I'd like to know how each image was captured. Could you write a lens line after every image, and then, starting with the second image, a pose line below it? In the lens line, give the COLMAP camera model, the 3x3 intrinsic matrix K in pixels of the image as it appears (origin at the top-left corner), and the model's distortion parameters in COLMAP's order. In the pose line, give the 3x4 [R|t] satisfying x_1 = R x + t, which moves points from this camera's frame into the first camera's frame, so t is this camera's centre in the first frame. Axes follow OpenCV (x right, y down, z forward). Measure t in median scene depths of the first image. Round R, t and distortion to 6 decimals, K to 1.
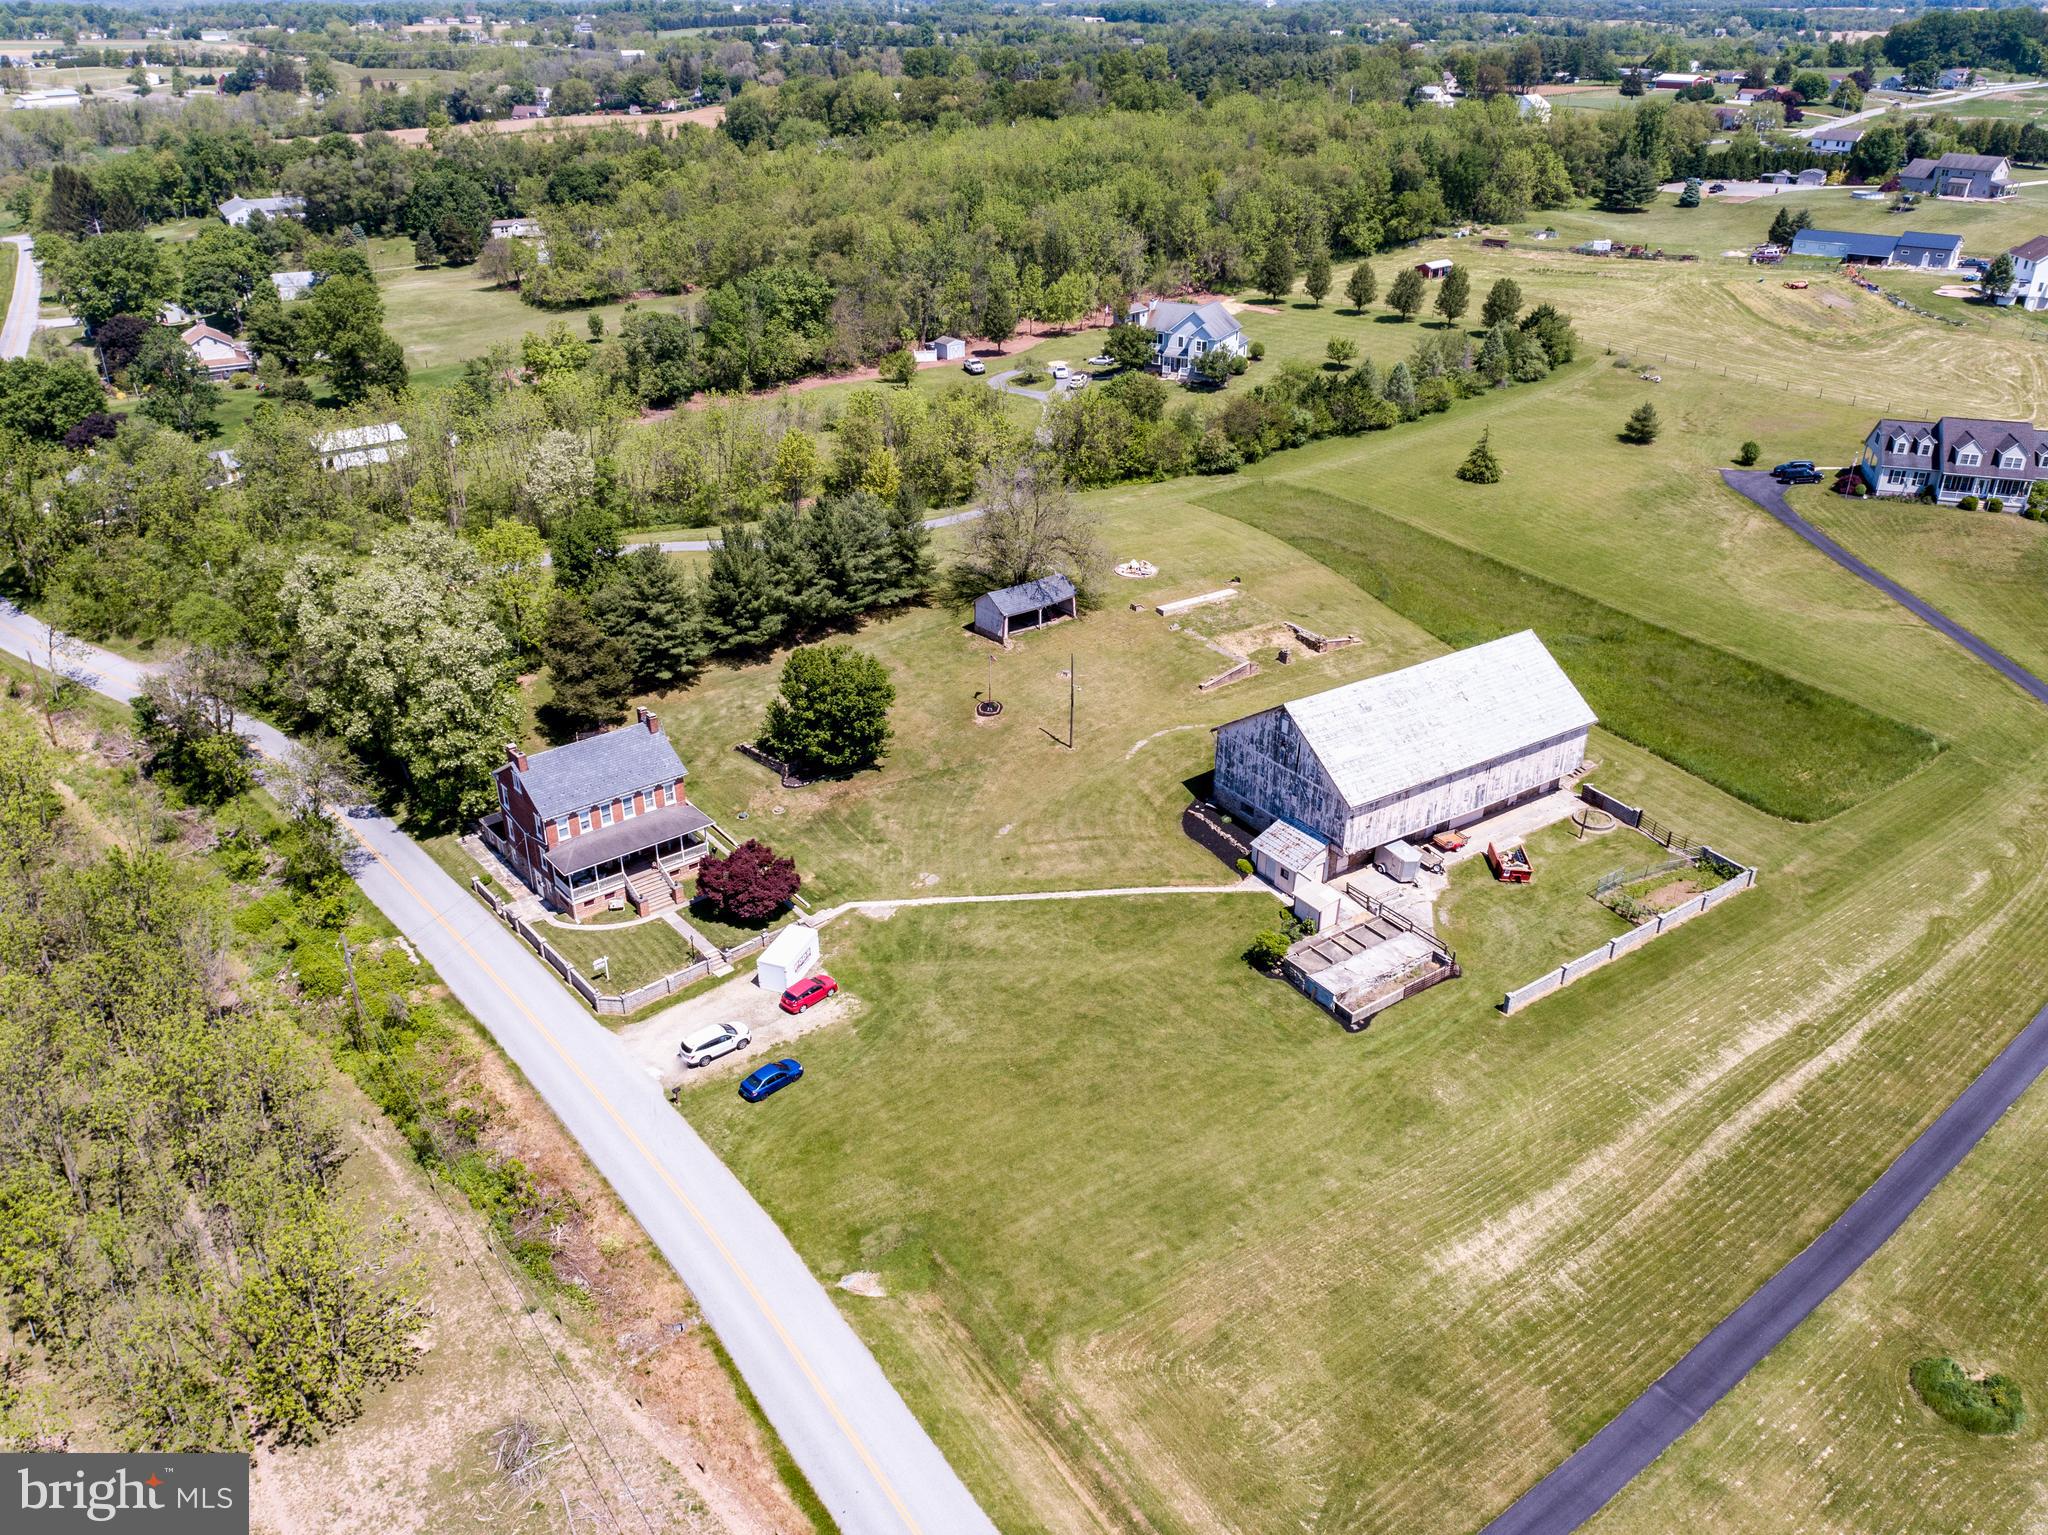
lens RADIAL K [[1563.9, 0, 1022.9], [0, 1563.9, 750.7], [0, 0, 1]] dist [-0.020947, 0.014506]
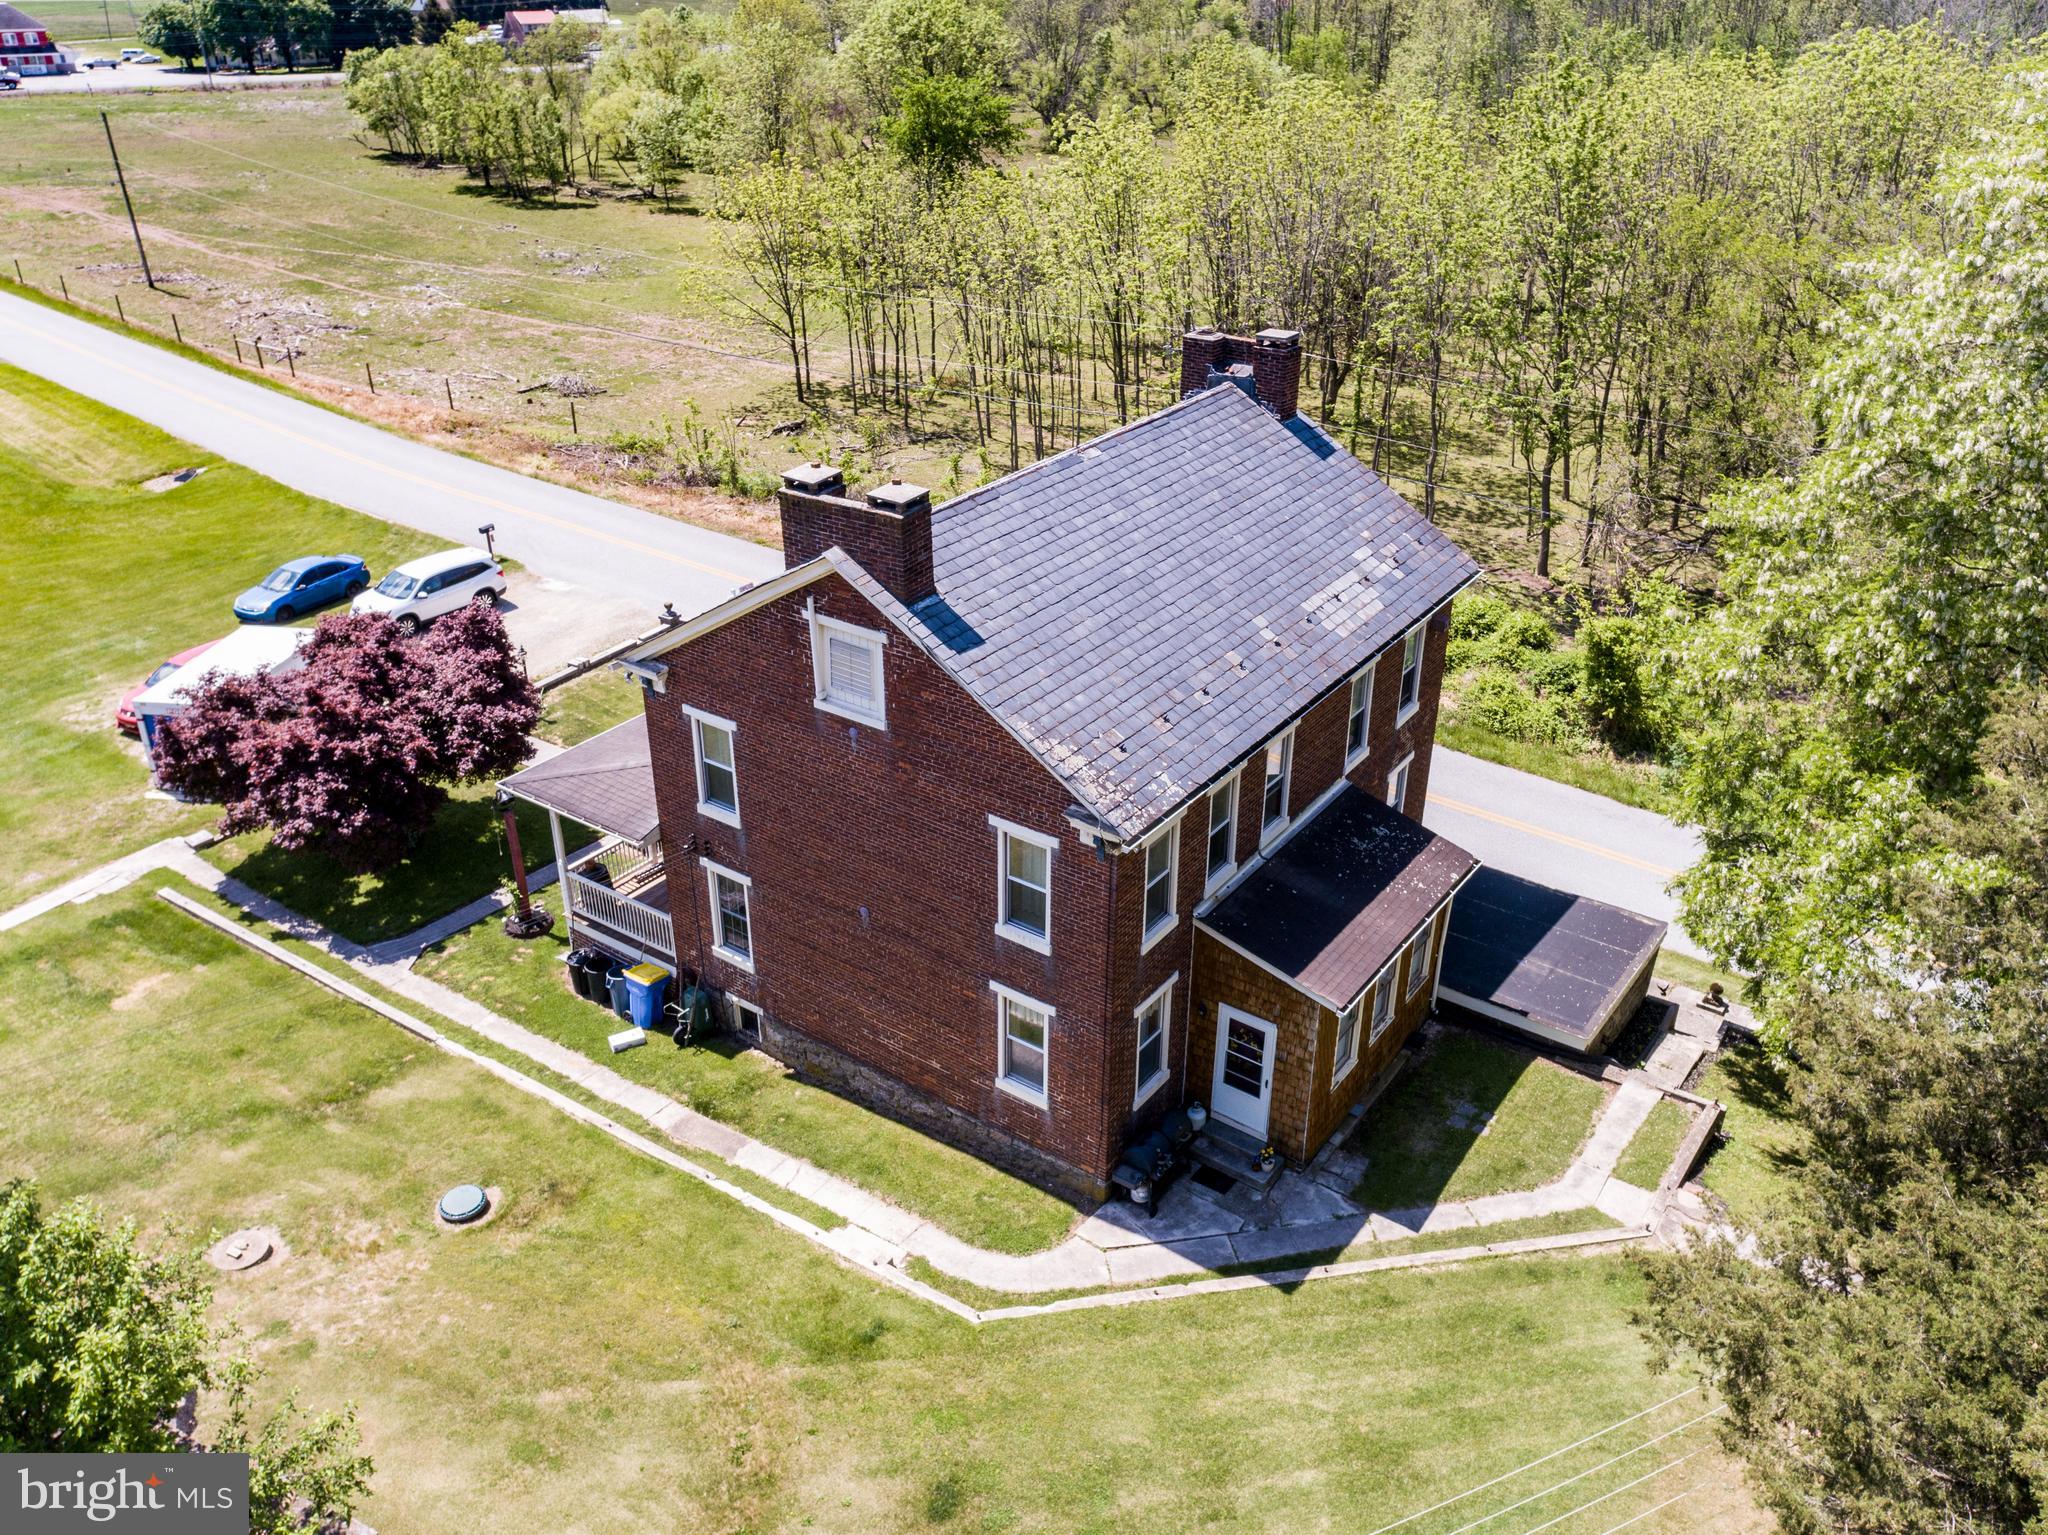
lens RADIAL K [[1563.9, 0, 1018.6], [0, 1563.9, 764.9], [0, 0, 1]] dist [-0.020947, 0.014506]
pose [[-0.968076, 0.114852, -0.222797, -0.215914], [-0.113584, 0.591347, 0.798378, -0.144941], [0.223446, 0.798196, -0.559424, 1.122054]]
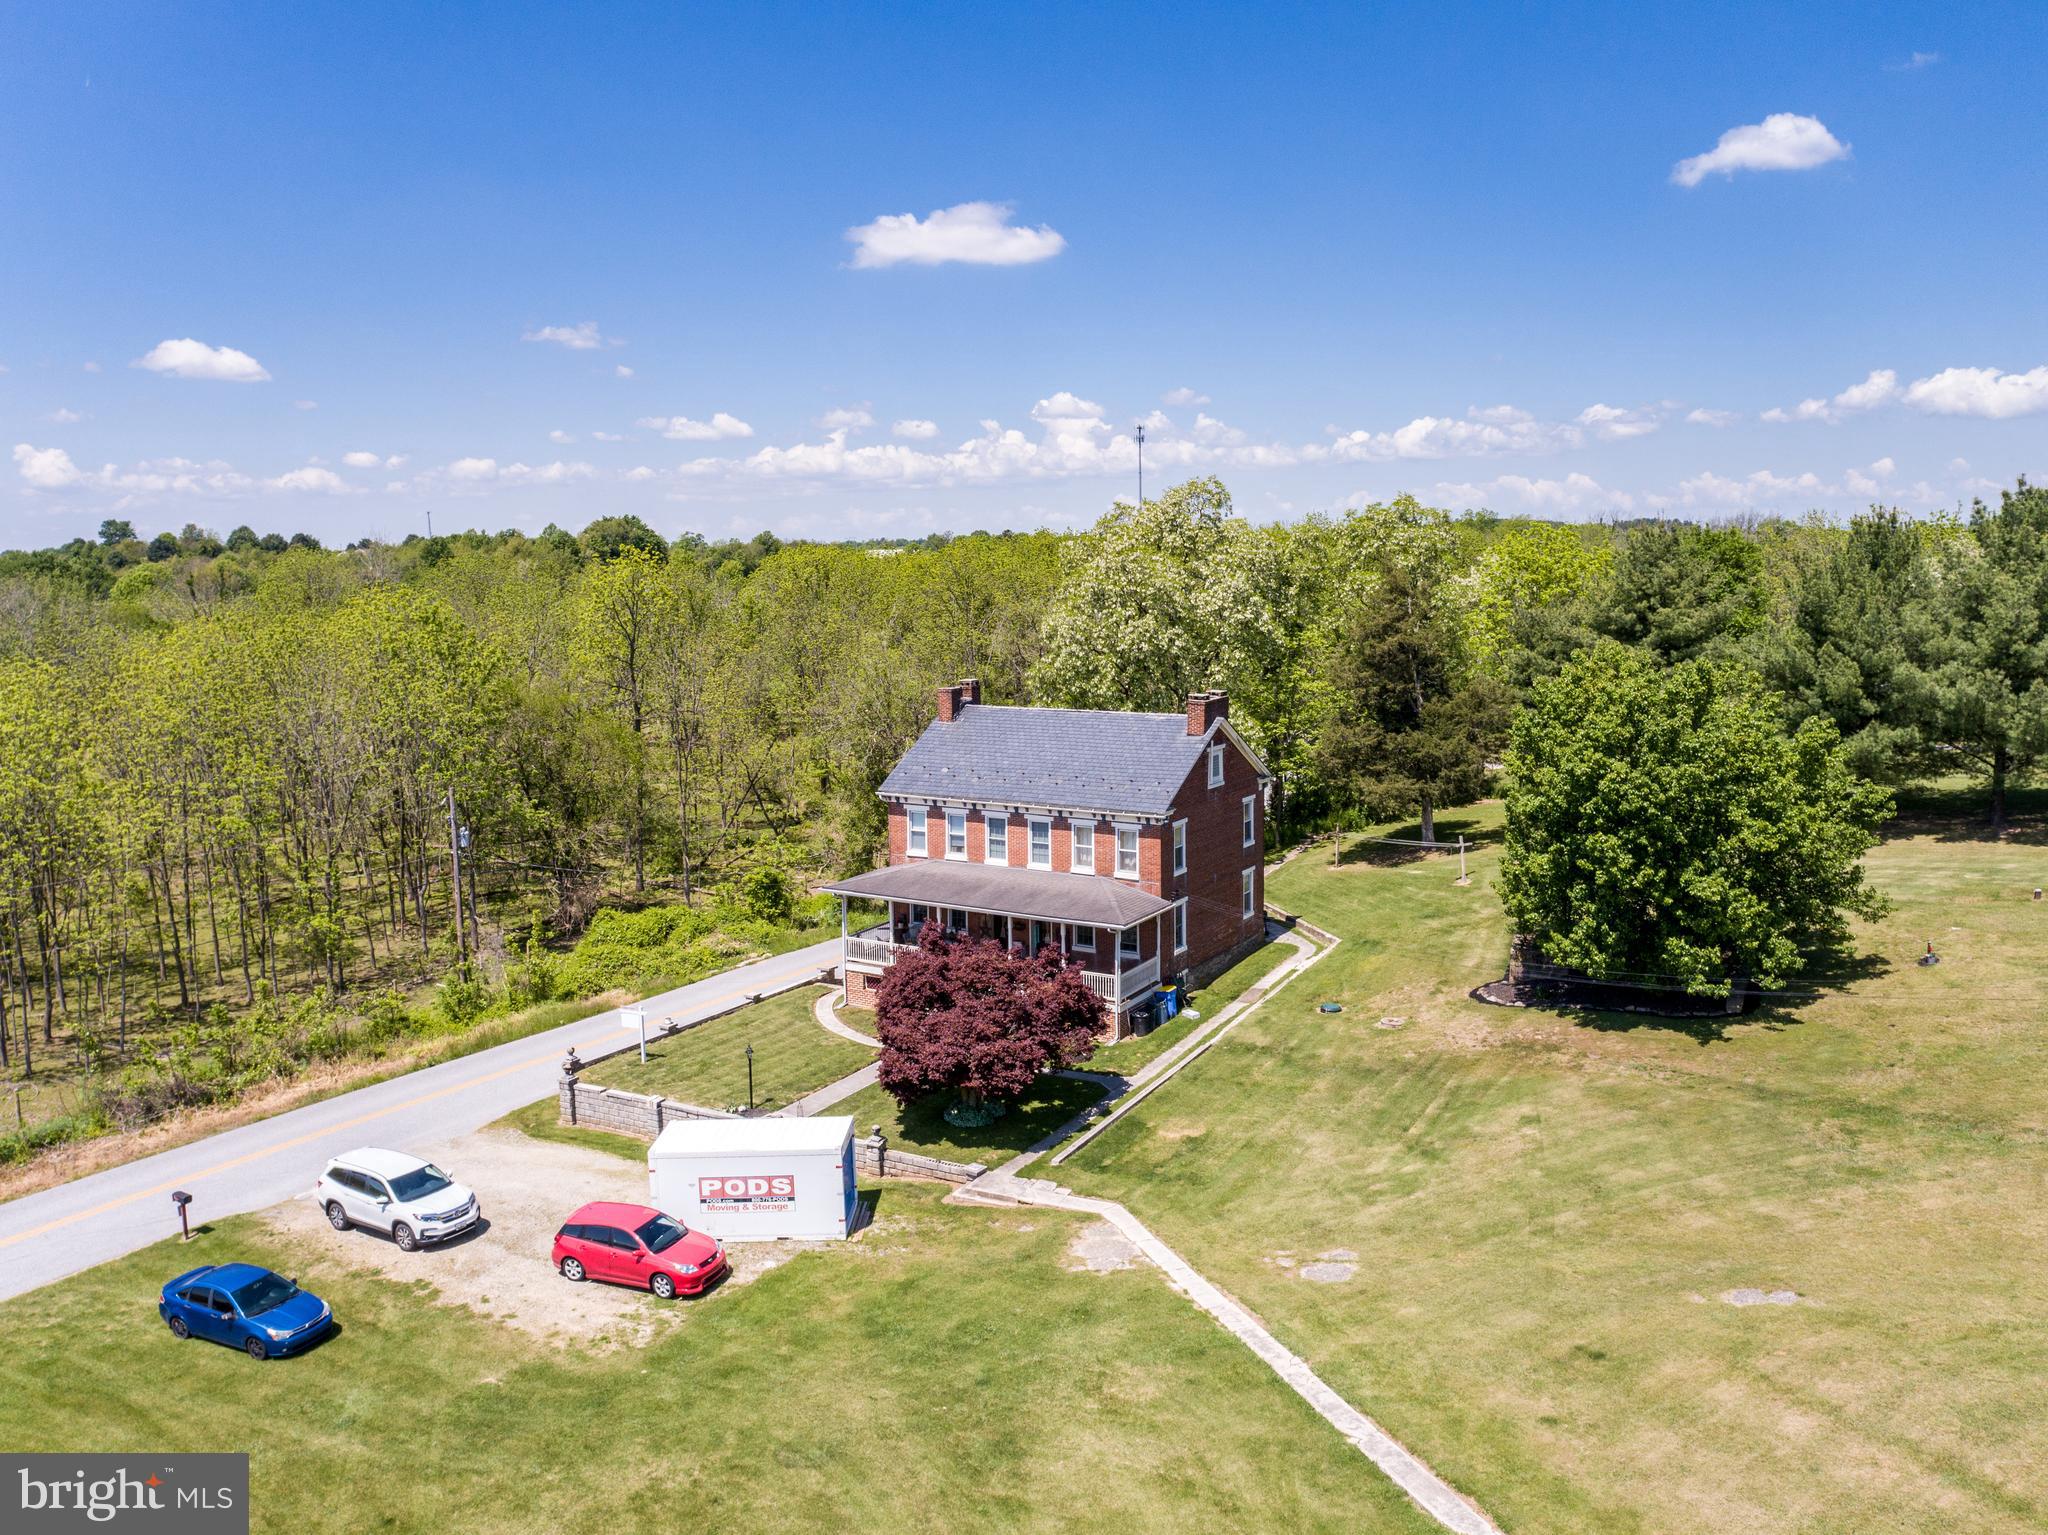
lens RADIAL K [[1563.9, 0, 1019.2], [0, 1563.9, 759.7], [0, 0, 1]] dist [-0.020947, 0.014506]
pose [[0.321388, 0.115338, -0.939897, 0.174724], [-0.406404, 0.913298, -0.026891, 0.027529], [0.855304, 0.390620, 0.340397, 0.802570]]
